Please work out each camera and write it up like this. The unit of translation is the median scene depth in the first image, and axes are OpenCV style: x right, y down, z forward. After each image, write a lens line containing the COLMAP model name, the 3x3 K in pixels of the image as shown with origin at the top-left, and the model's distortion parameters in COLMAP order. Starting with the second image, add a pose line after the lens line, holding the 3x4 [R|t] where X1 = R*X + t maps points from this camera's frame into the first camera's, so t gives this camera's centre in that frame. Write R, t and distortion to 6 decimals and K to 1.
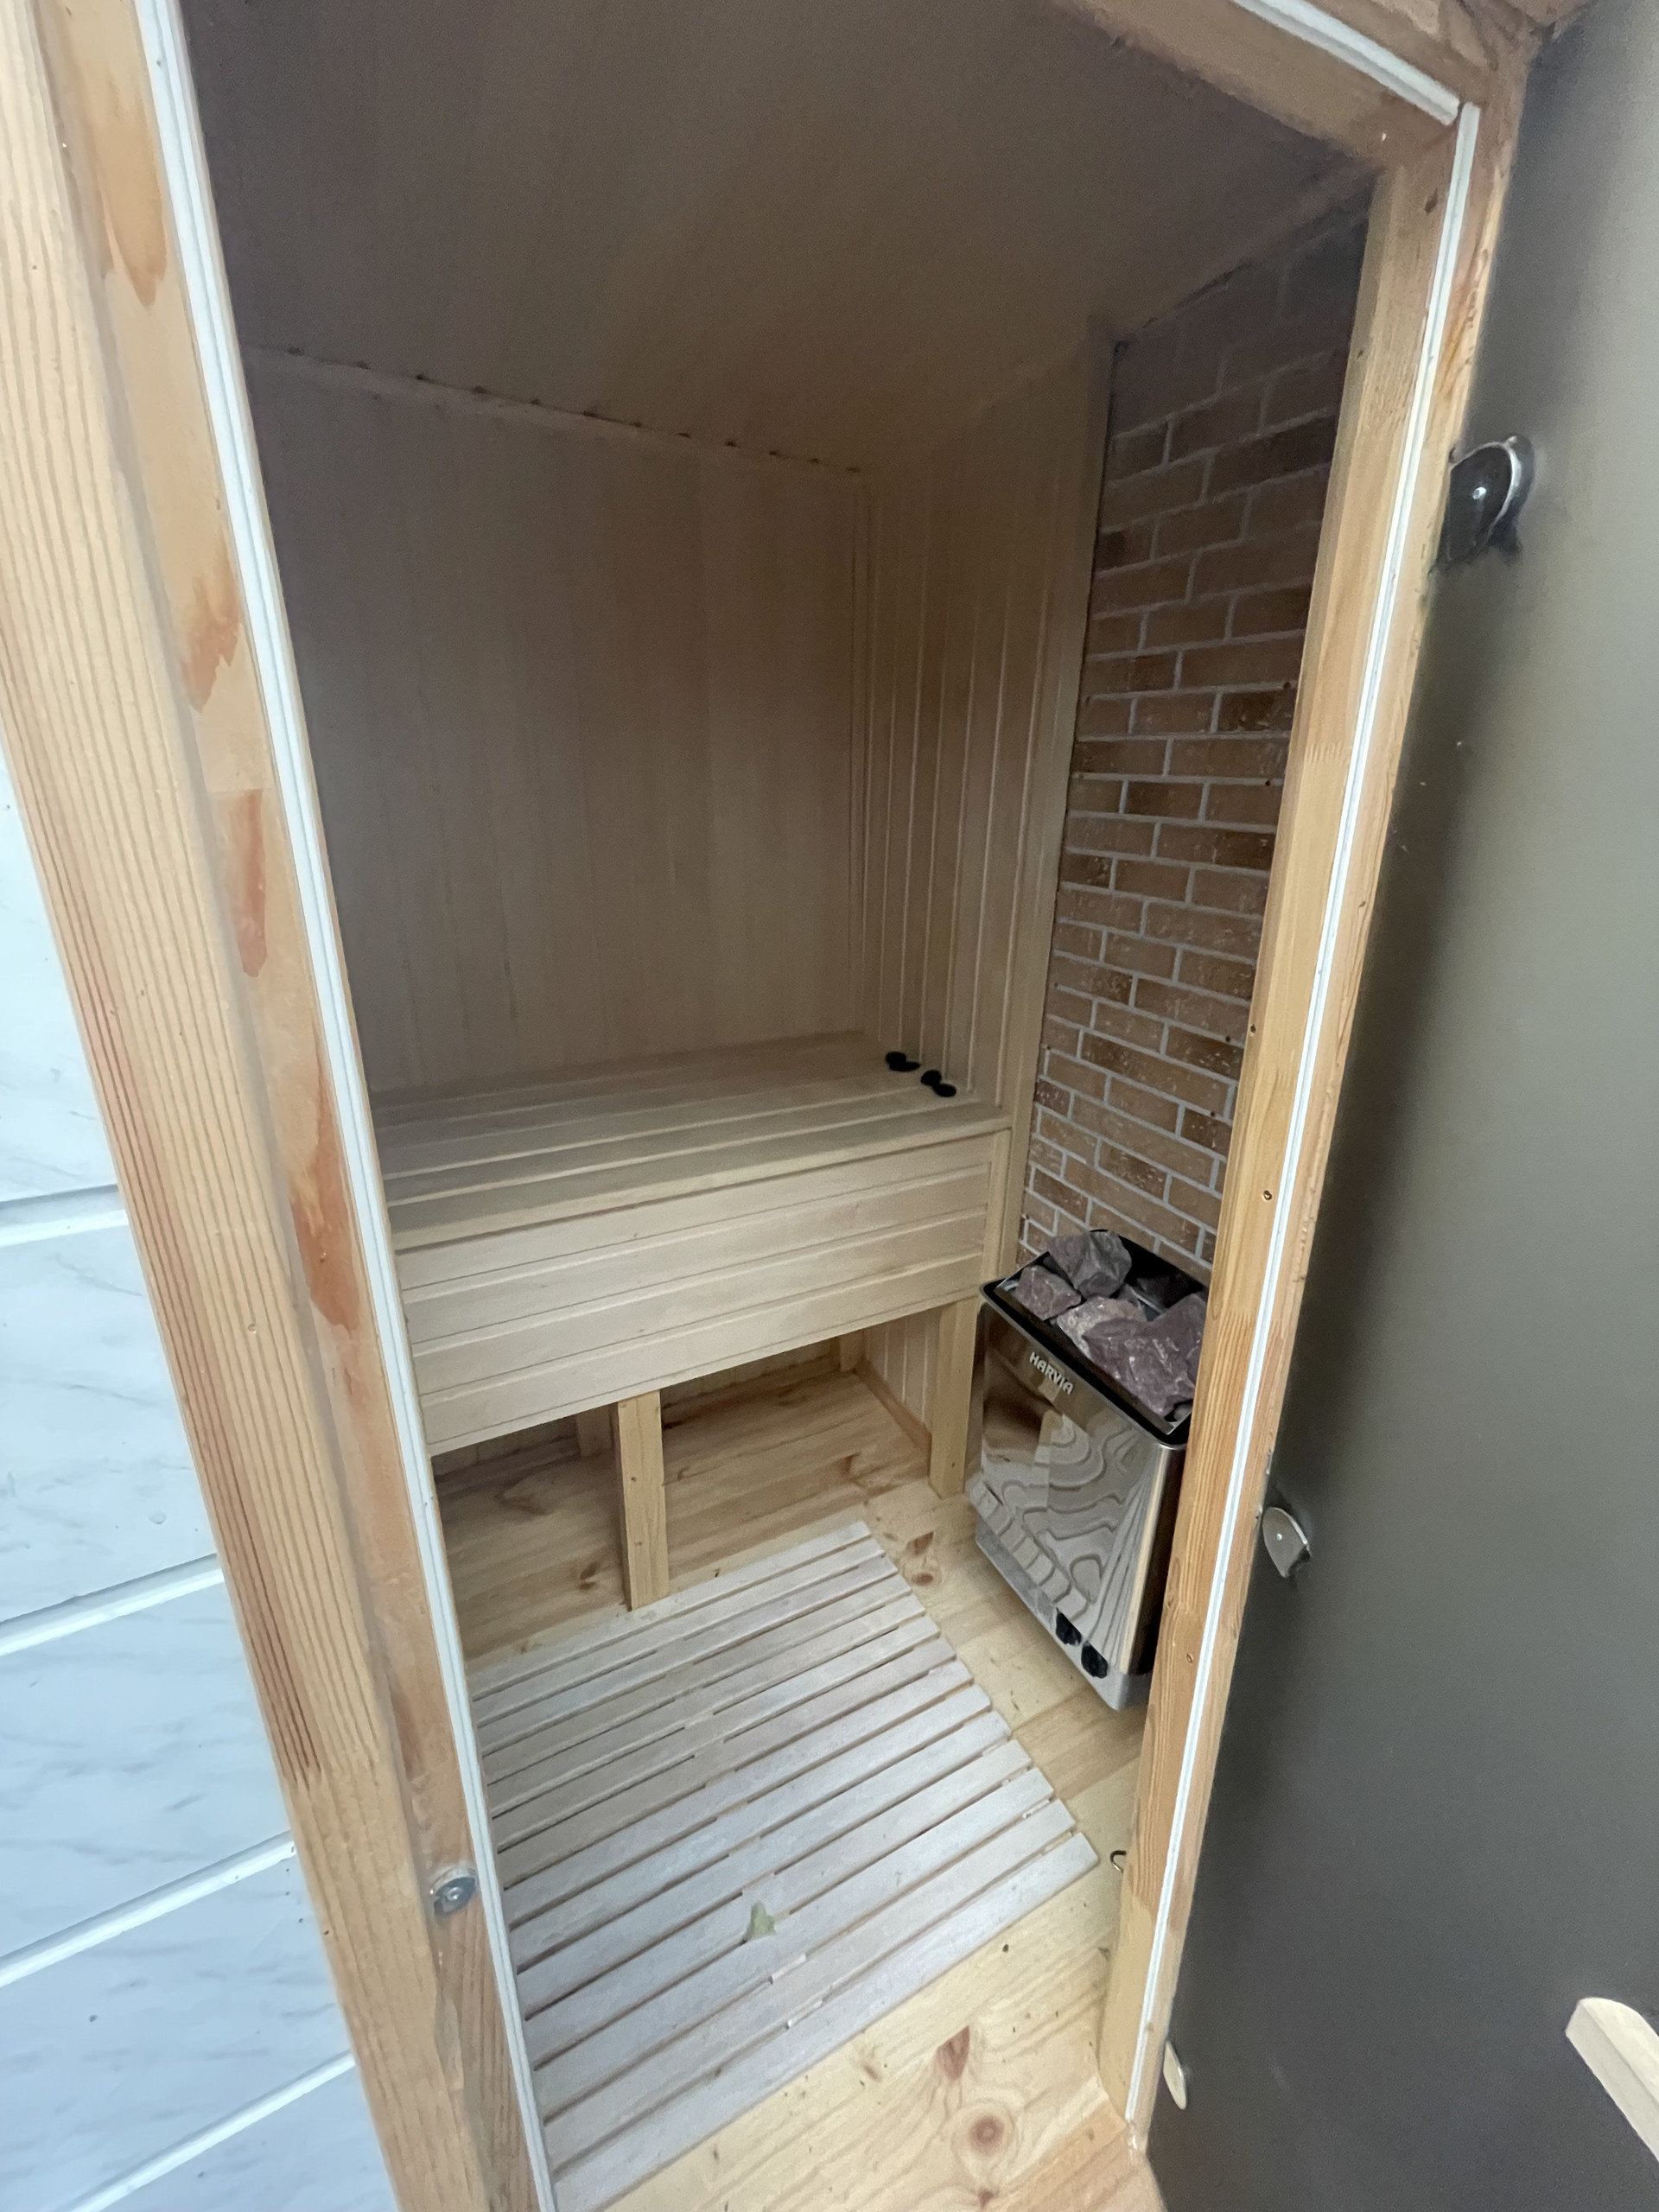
lens RADIAL K [[888.6, 0, 831.3], [0, 888.6, 1110.8], [0, 0, 1]] dist [-0.002535, -0.000479]
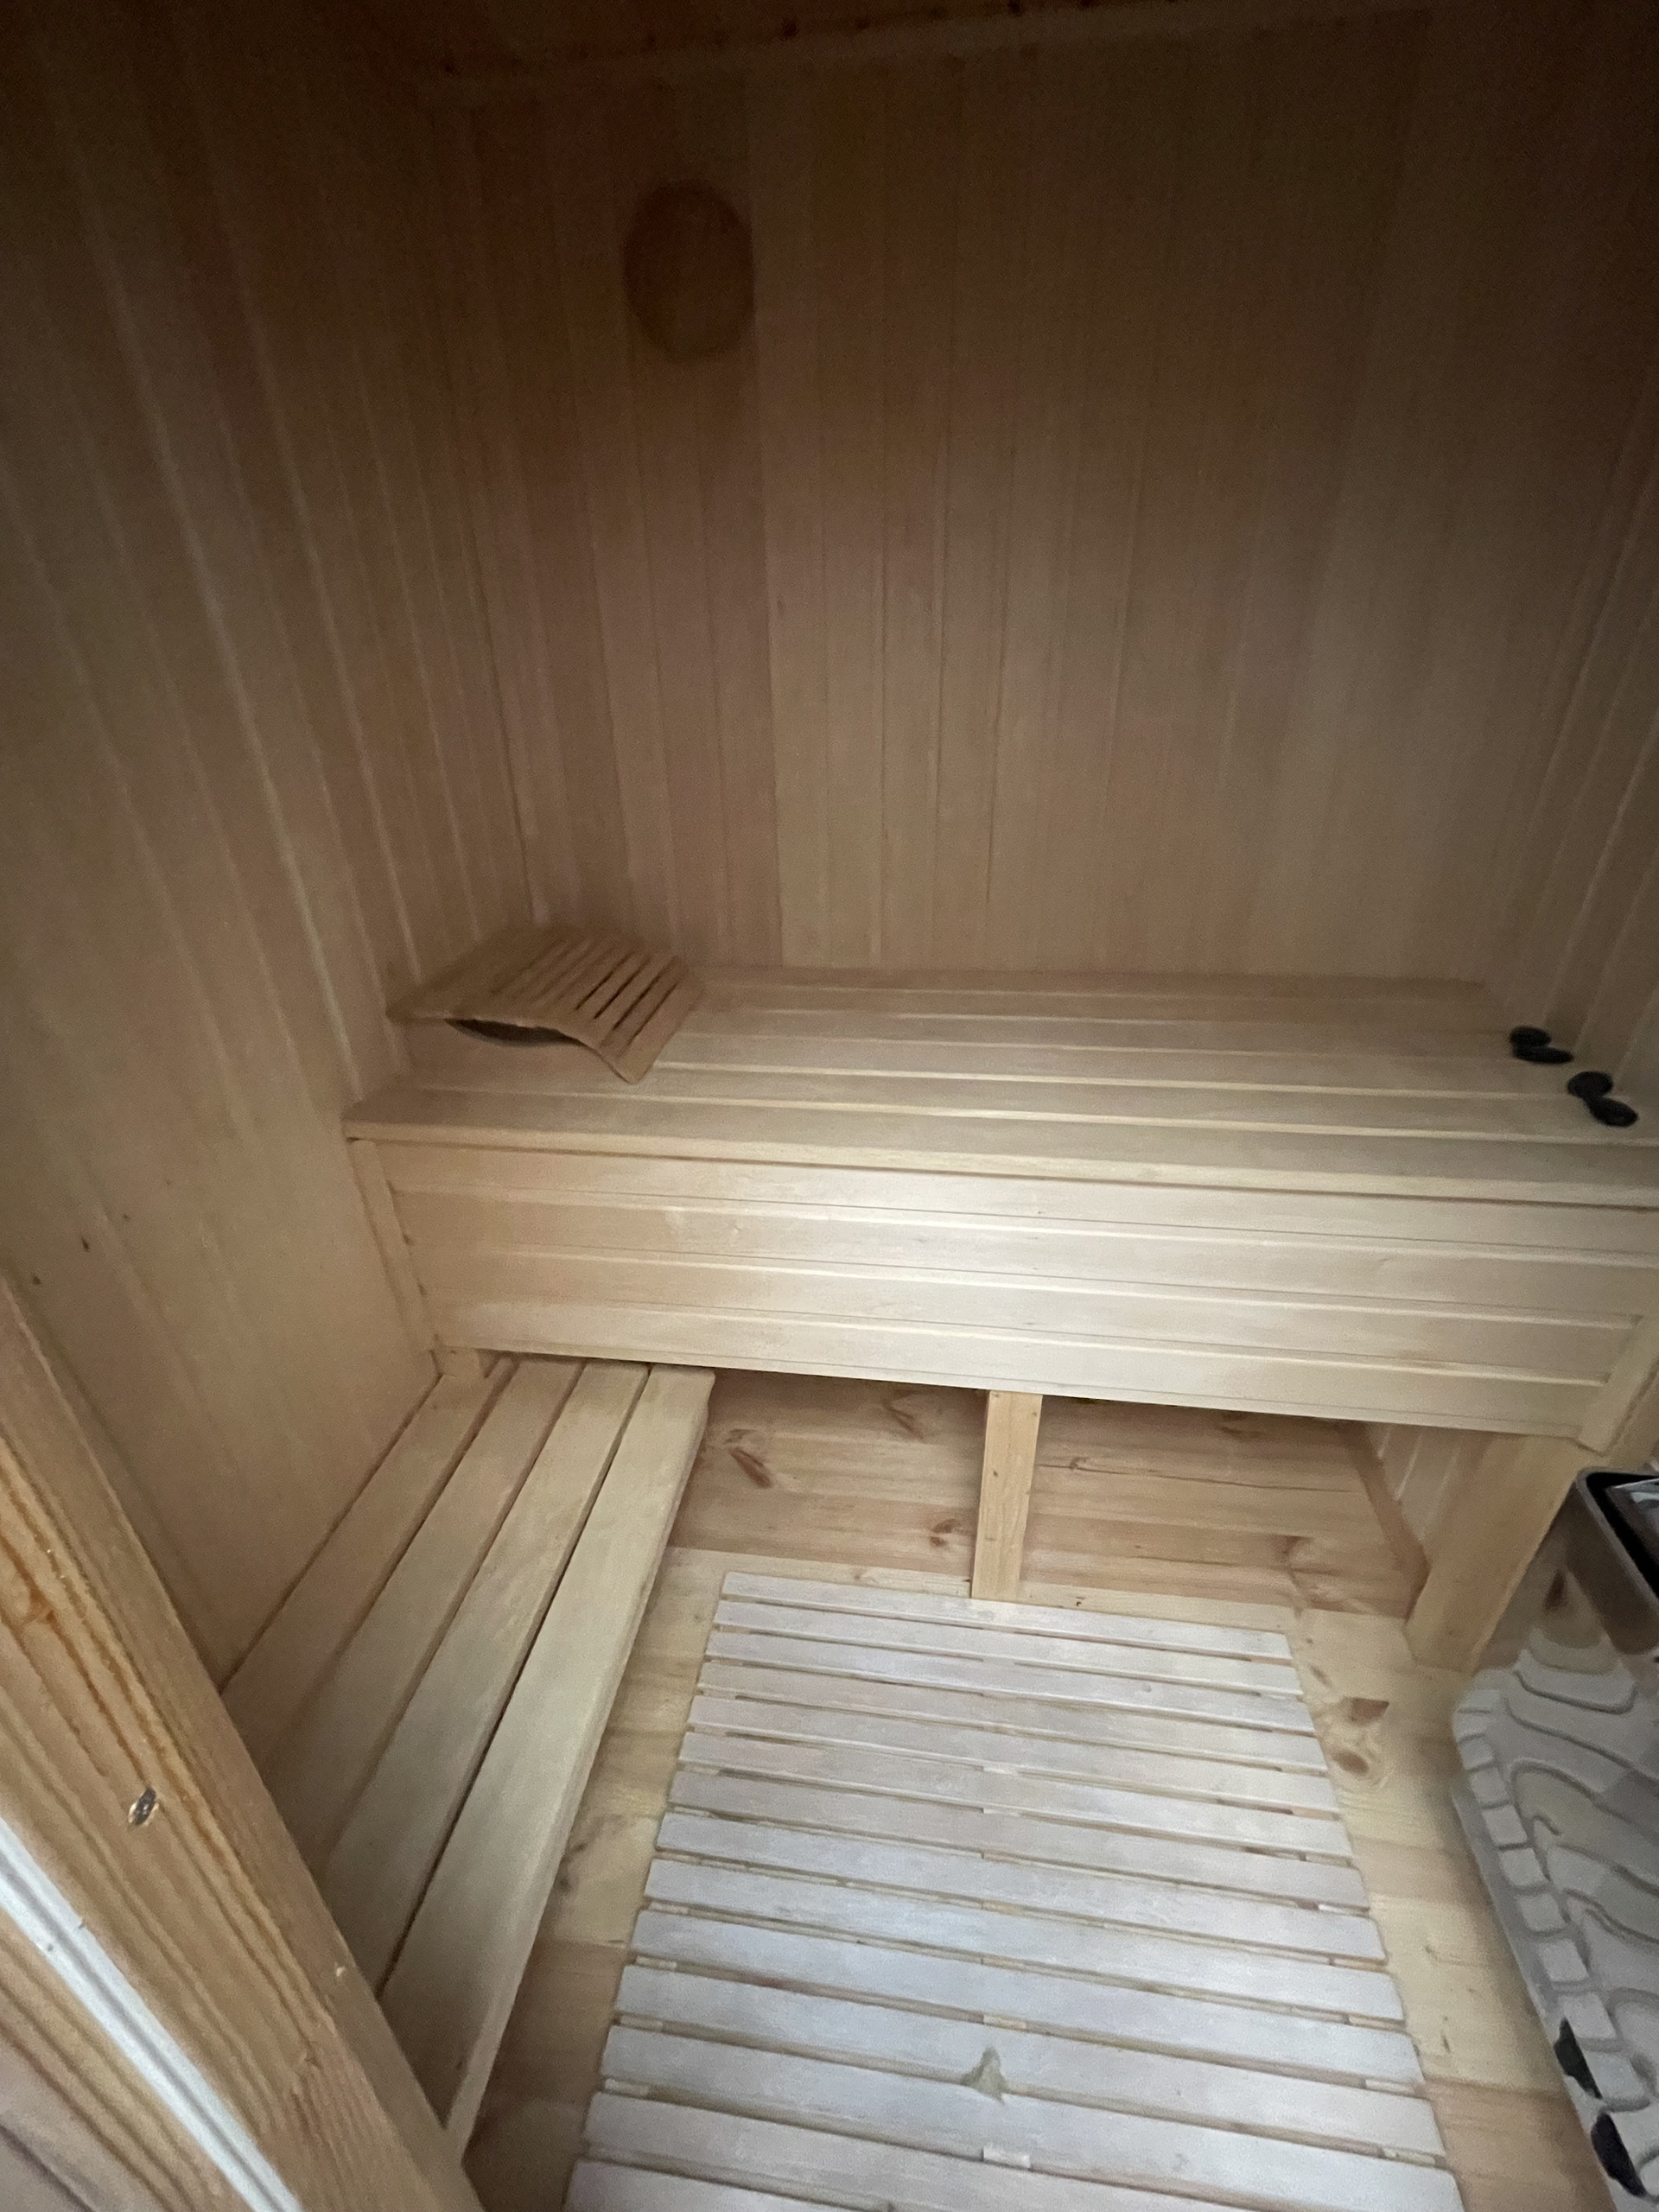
lens RADIAL K [[888.6, 0, 827.3], [0, 888.6, 1116.9], [0, 0, 1]] dist [-0.002535, -0.000479]
pose [[0.815876, 0.239286, -0.526393, 0.010121], [-0.172739, 0.969648, 0.173045, -0.031034], [0.551823, -0.050254, 0.832446, 0.197962]]
